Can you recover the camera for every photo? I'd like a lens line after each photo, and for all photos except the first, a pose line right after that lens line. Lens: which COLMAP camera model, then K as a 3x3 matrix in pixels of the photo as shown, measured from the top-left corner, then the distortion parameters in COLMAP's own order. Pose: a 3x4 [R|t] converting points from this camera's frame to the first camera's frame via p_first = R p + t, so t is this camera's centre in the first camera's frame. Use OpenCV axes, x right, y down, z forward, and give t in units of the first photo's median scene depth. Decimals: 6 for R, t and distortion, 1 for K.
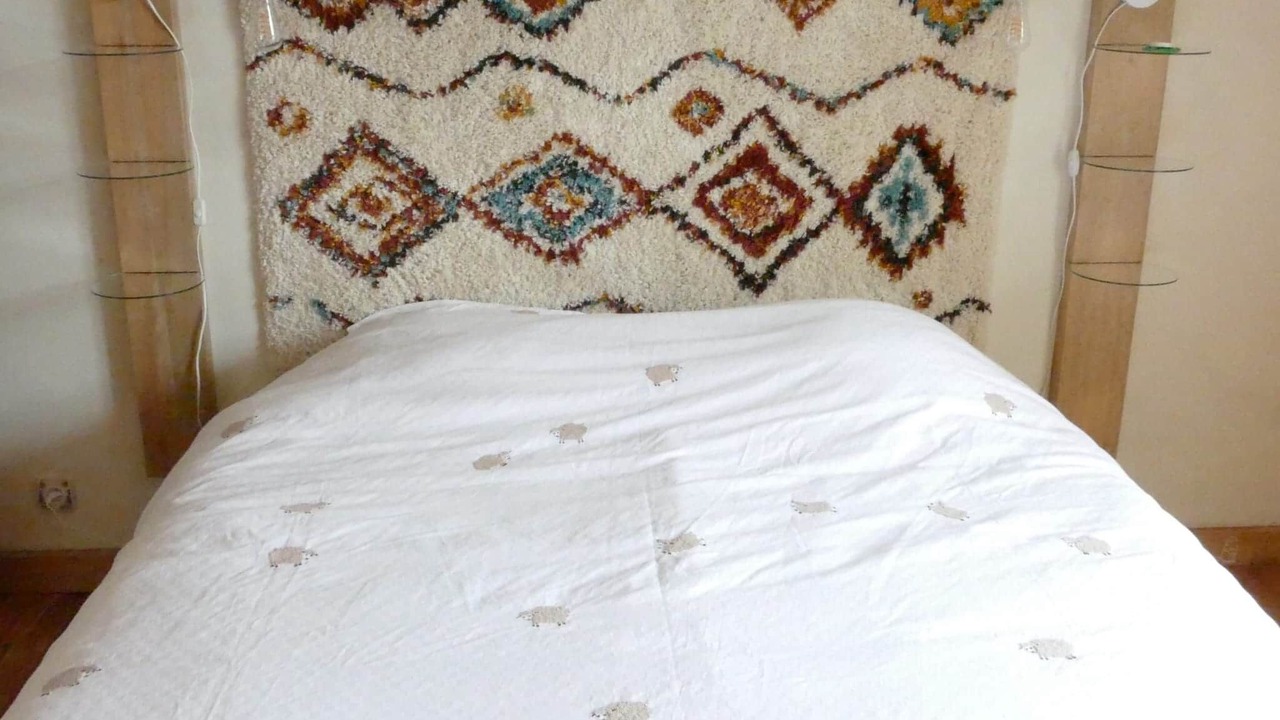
lens RADIAL K [[1174.1, 0, 640.0], [0, 1174.1, 361.5], [0, 0, 1]] dist [-0.013925, 0.000000]
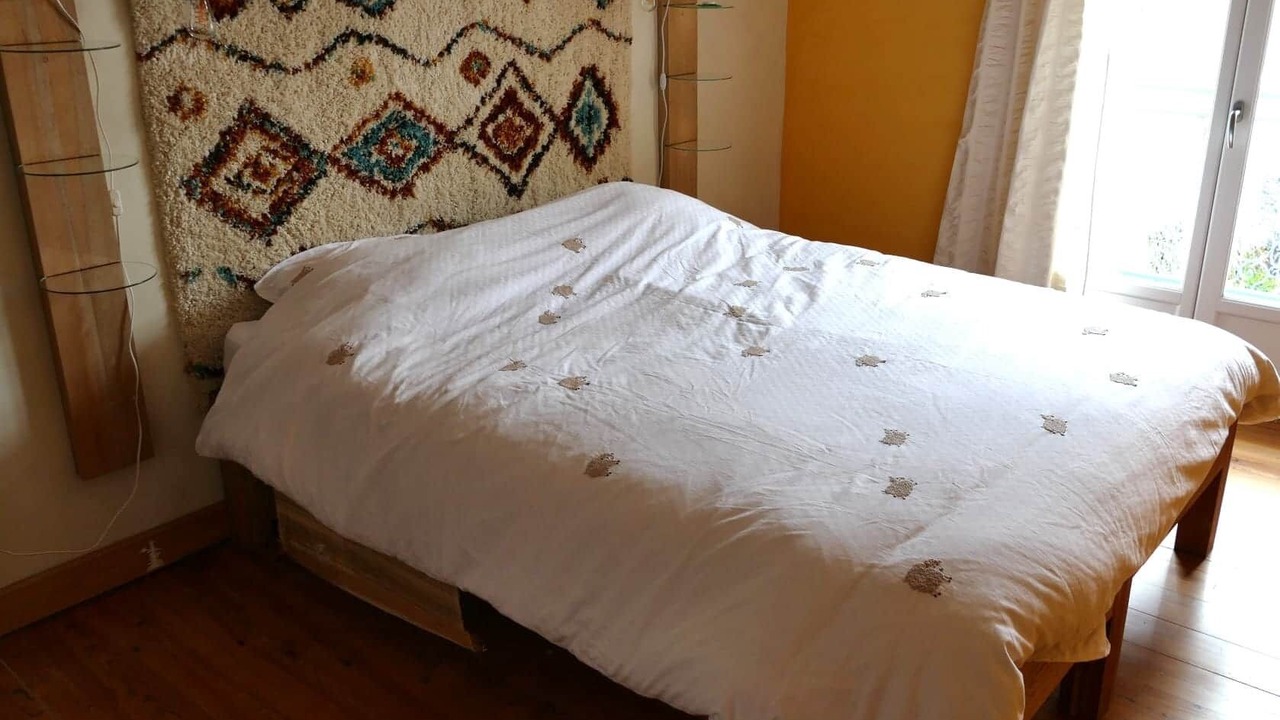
lens RADIAL K [[1060.8, 0, 639.6], [0, 1060.8, 356.3], [0, 0, 1]] dist [0.008926, -0.015806]
pose [[0.684923, -0.264254, 0.679007, -0.735939], [0.240372, 0.961691, 0.131802, -0.009369], [-0.687824, 0.072940, 0.722203, 0.013302]]
